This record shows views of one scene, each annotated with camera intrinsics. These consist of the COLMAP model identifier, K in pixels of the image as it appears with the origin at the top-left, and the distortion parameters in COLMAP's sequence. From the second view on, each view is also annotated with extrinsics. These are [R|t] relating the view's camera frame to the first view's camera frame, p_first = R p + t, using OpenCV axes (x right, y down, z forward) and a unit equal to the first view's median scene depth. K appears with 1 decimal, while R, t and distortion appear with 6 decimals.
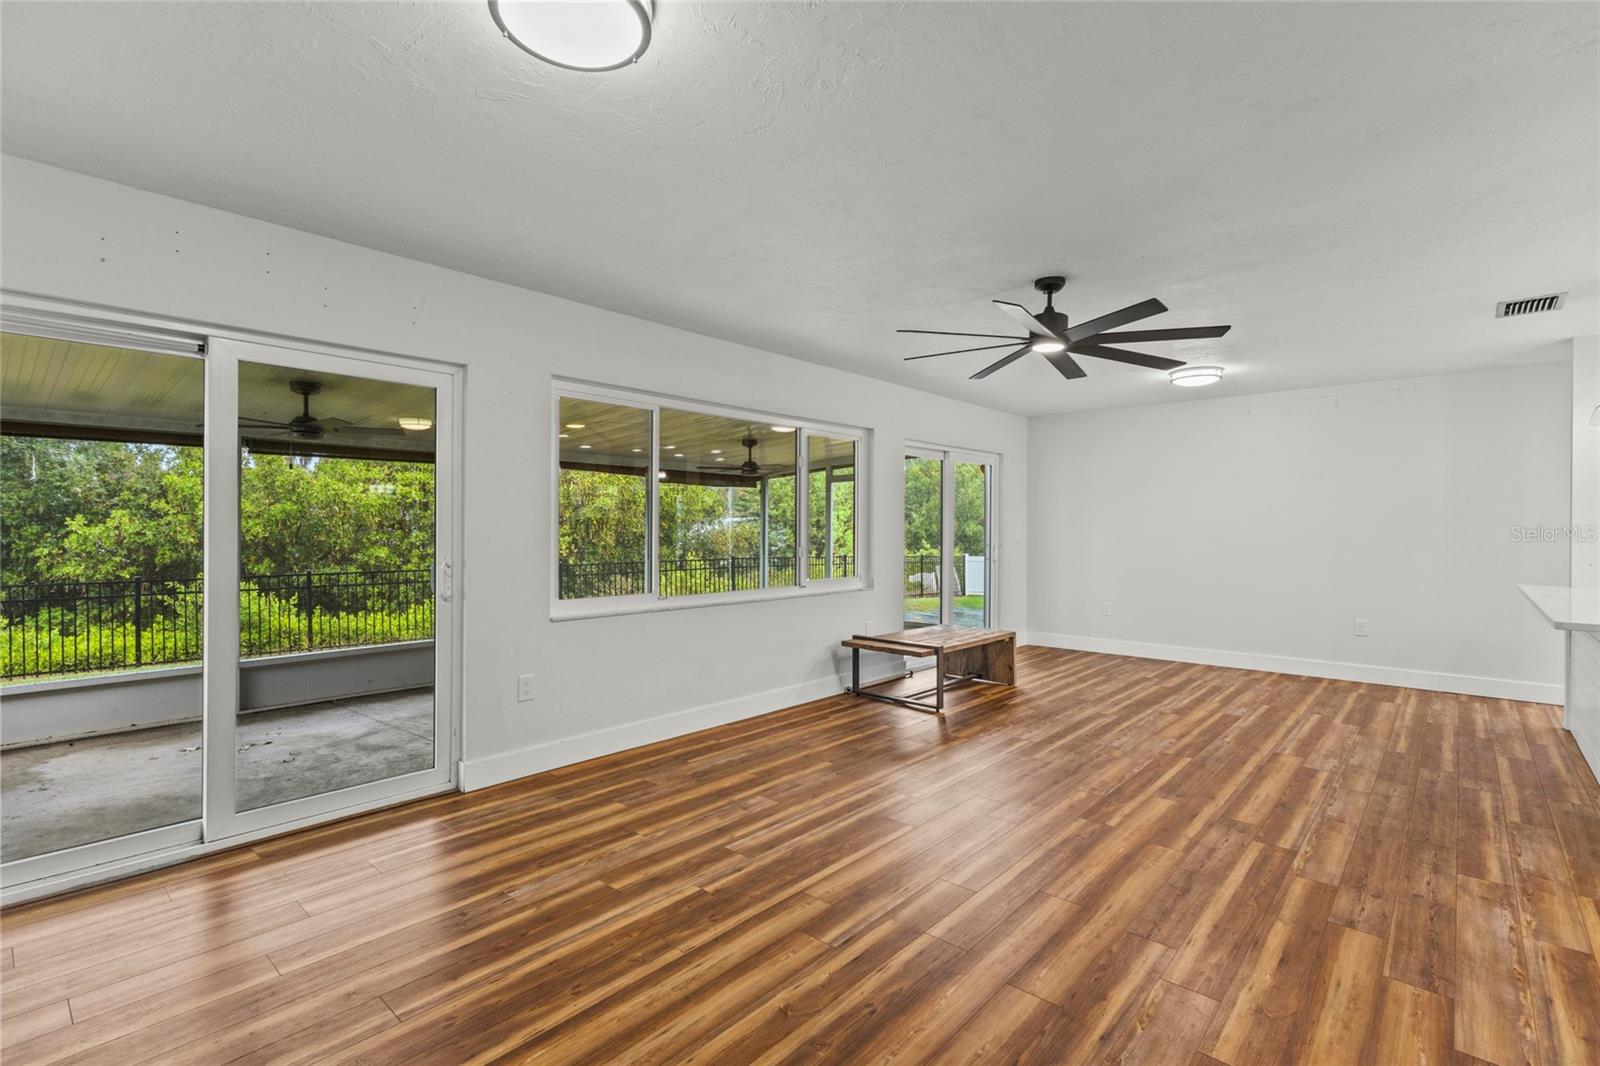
lens RADIAL K [[735.6, 0, 794.8], [0, 735.6, 531.6], [0, 0, 1]] dist [0.003324, 0.000861]
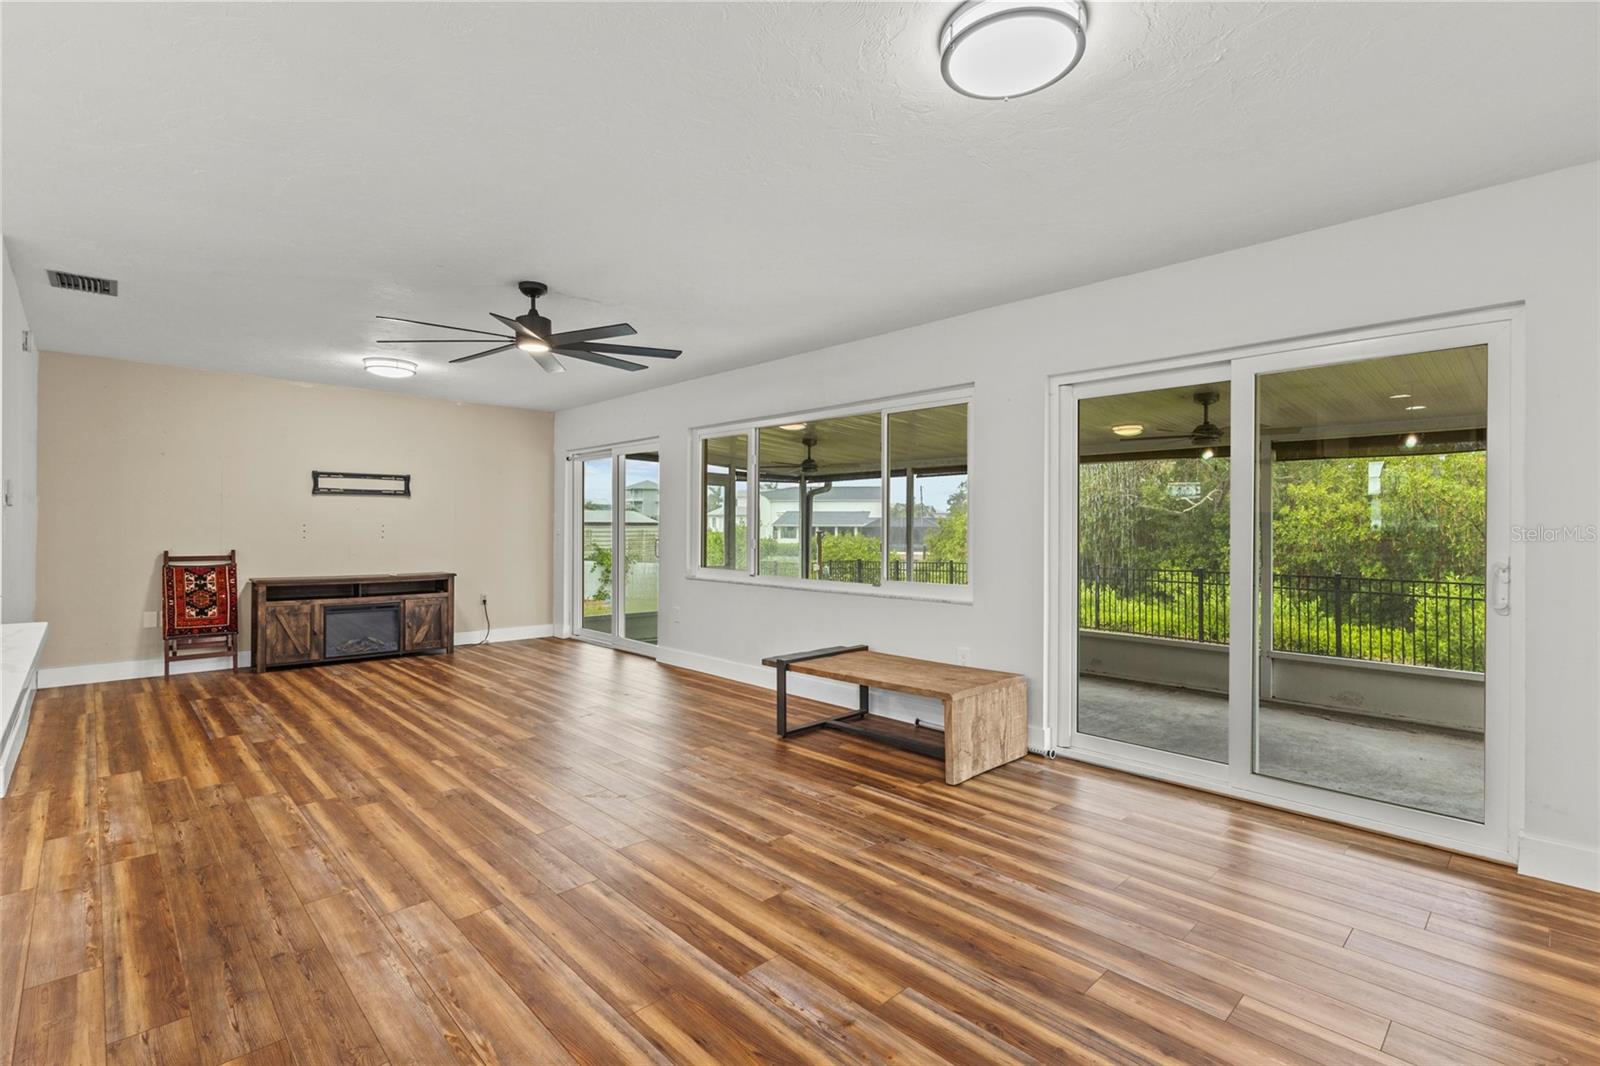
lens RADIAL K [[735.6, 0, 797.6], [0, 735.6, 528.6], [0, 0, 1]] dist [0.003324, 0.000861]
pose [[-0.070938, -0.002150, -0.997478, 1.527608], [-0.010247, 0.999946, -0.001426, 0.013545], [0.997428, 0.010120, -0.070956, 1.609149]]
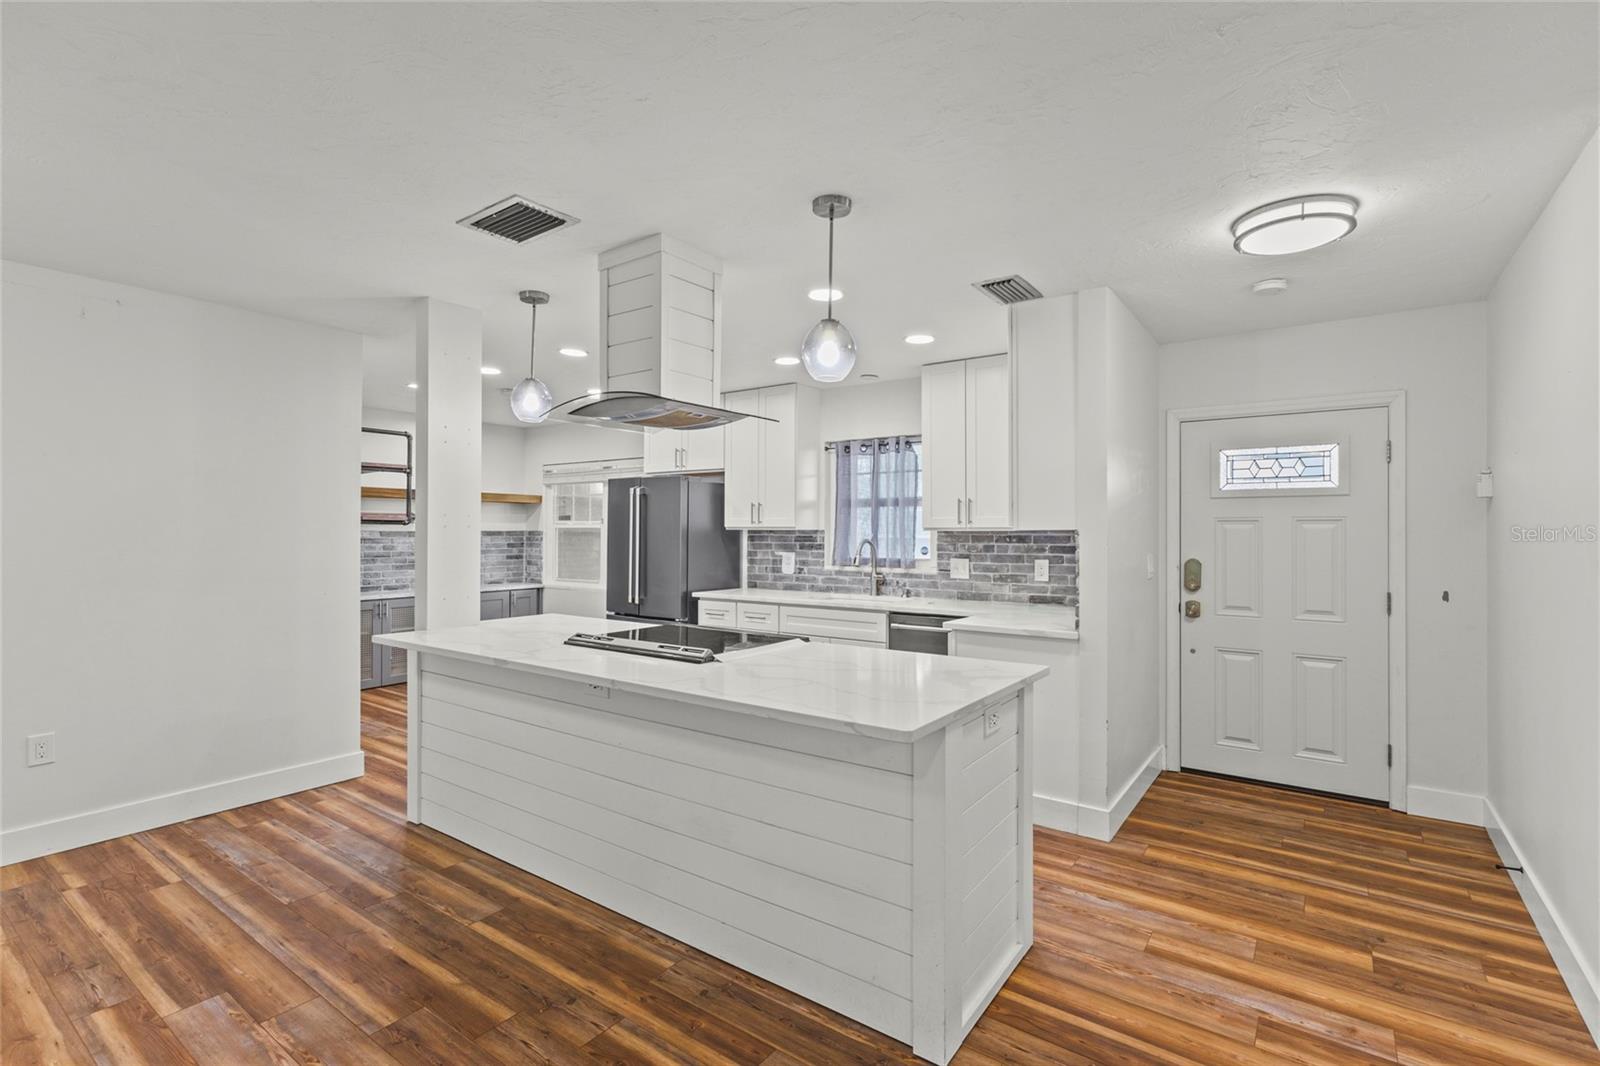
lens RADIAL K [[735.6, 0, 797.0], [0, 735.6, 528.4], [0, 0, 1]] dist [0.003324, 0.000861]
pose [[-0.107154, 0.001730, 0.994241, 0.385653], [0.001948, 0.999997, -0.001530, -0.037408], [-0.994240, 0.001773, -0.107158, 1.003407]]
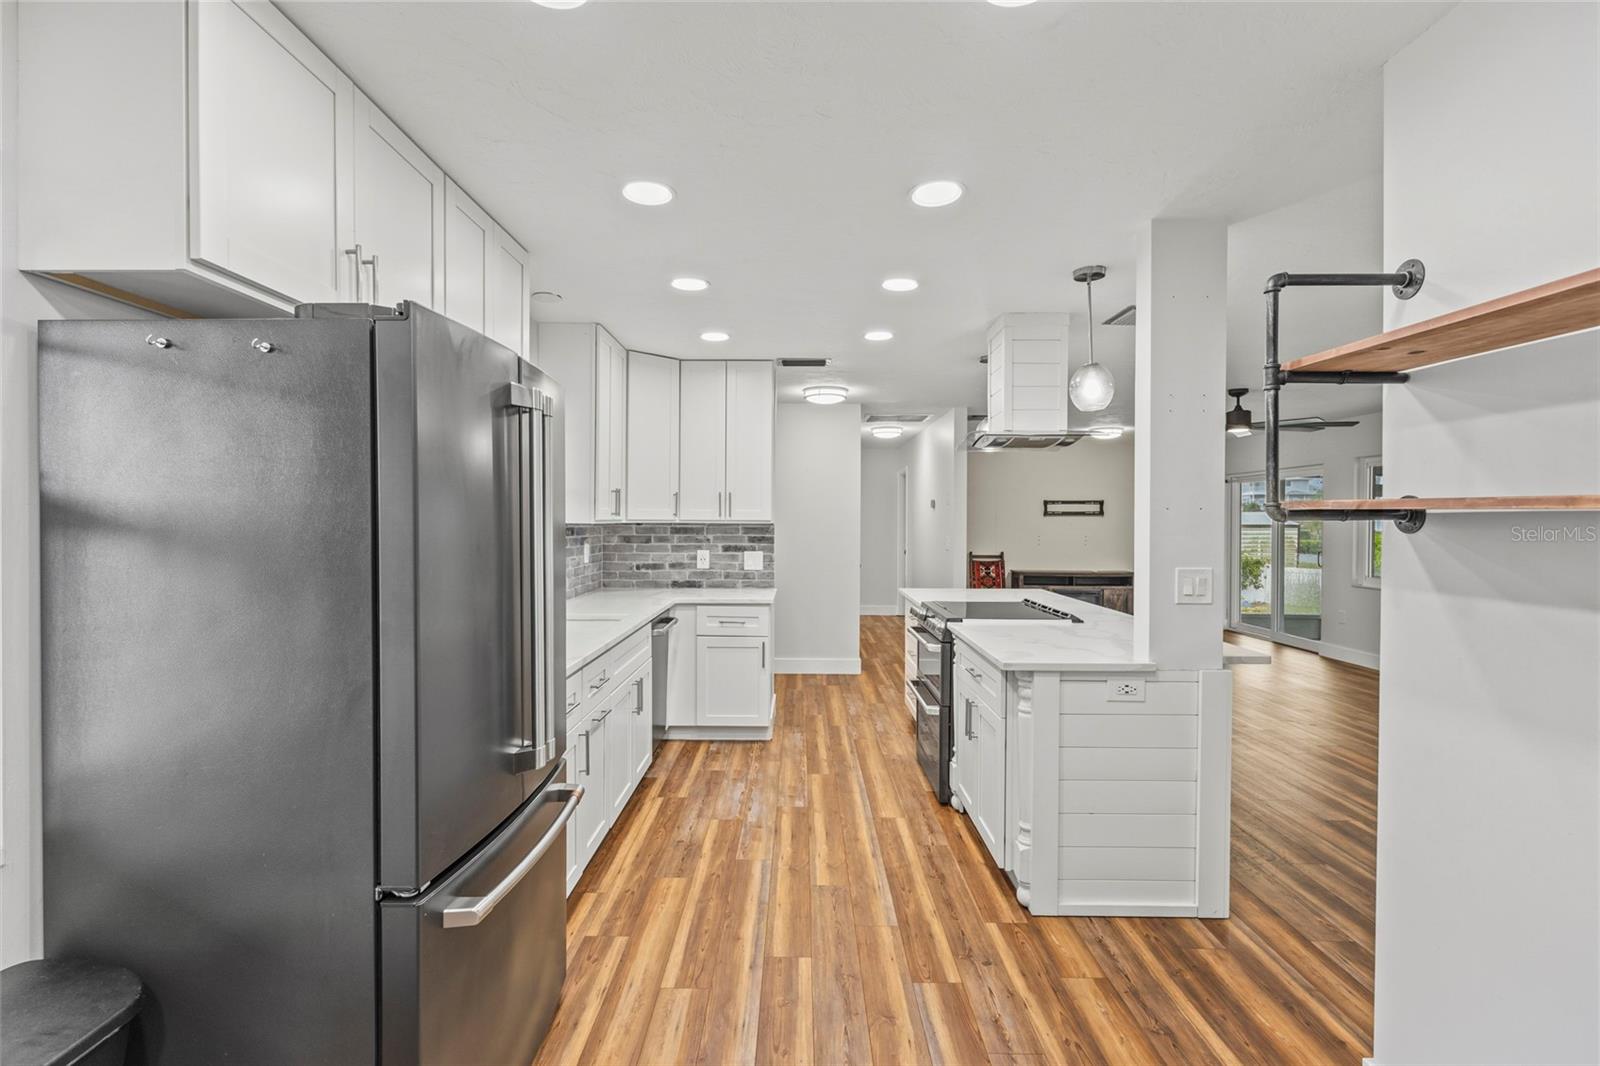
lens RADIAL K [[735.6, 0, 797.3], [0, 735.6, 527.1], [0, 0, 1]] dist [0.003324, 0.000861]
pose [[-0.745920, -0.000535, -0.666035, 2.399936], [-0.009496, 0.999907, 0.009833, -0.043566], [0.665968, 0.013659, -0.745855, 1.733254]]
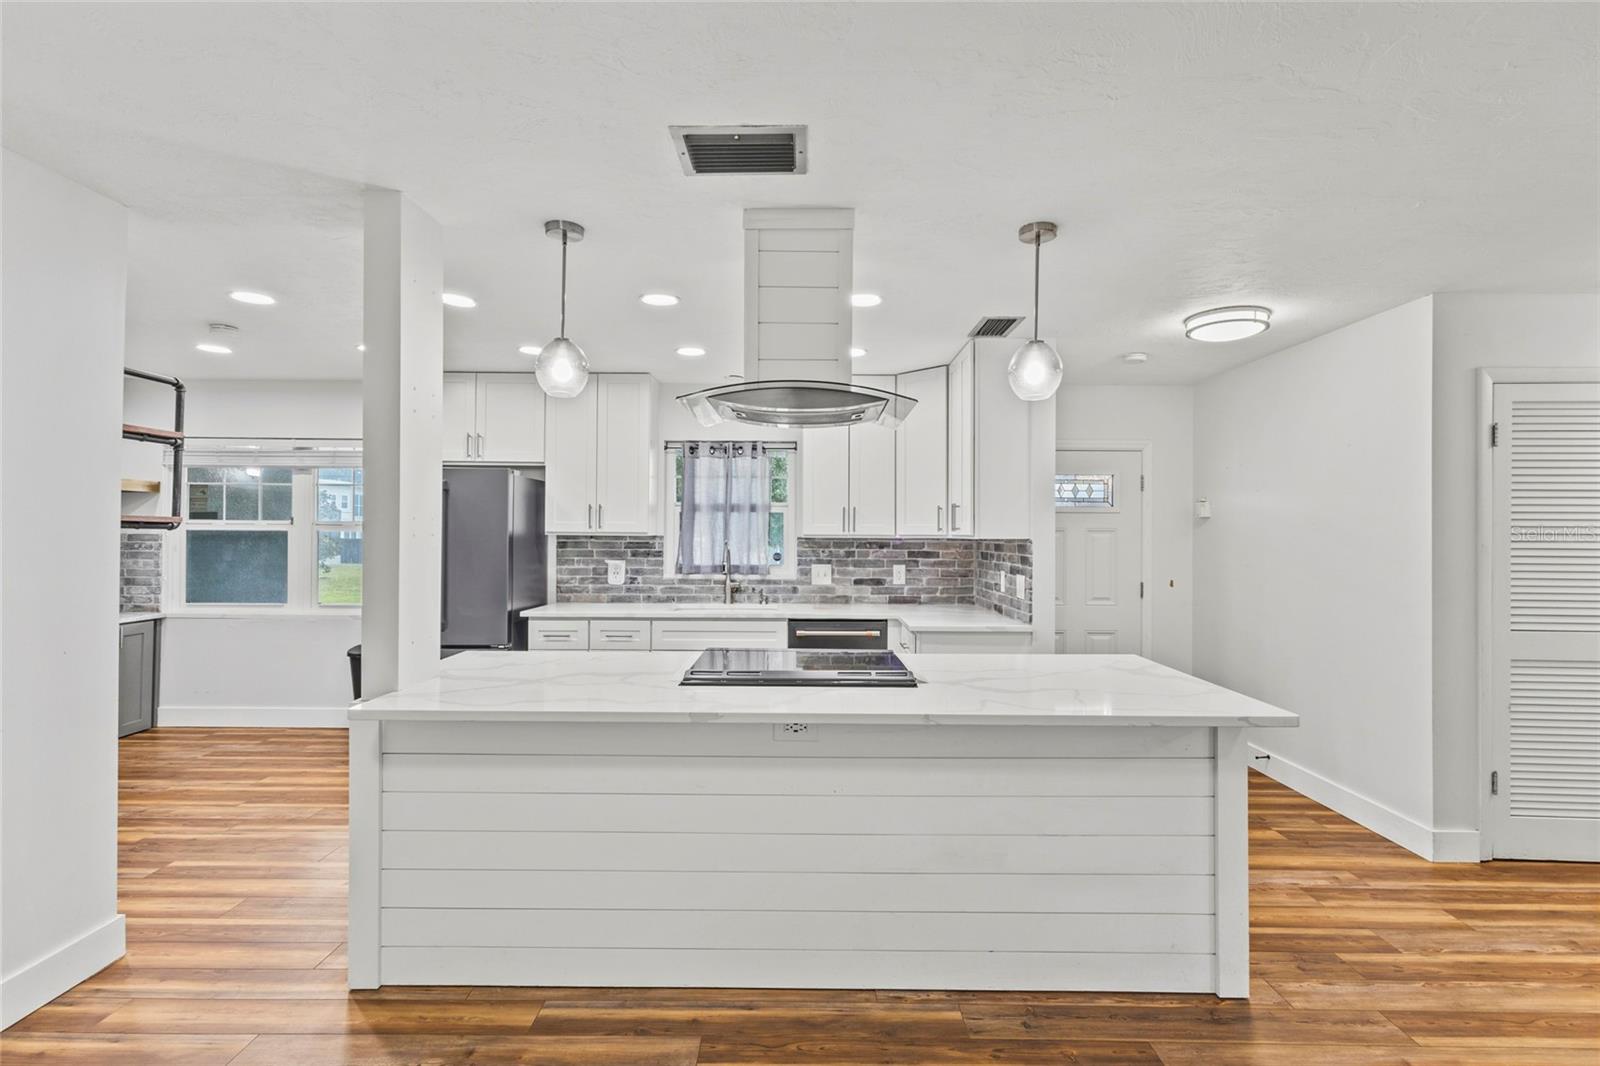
lens RADIAL K [[735.6, 0, 797.3], [0, 735.6, 528.9], [0, 0, 1]] dist [0.003324, 0.000861]
pose [[-0.663967, -0.001739, 0.747760, 0.714051], [-0.004411, 0.999989, -0.001592, -0.049453], [-0.747749, -0.004356, -0.663967, 1.600700]]
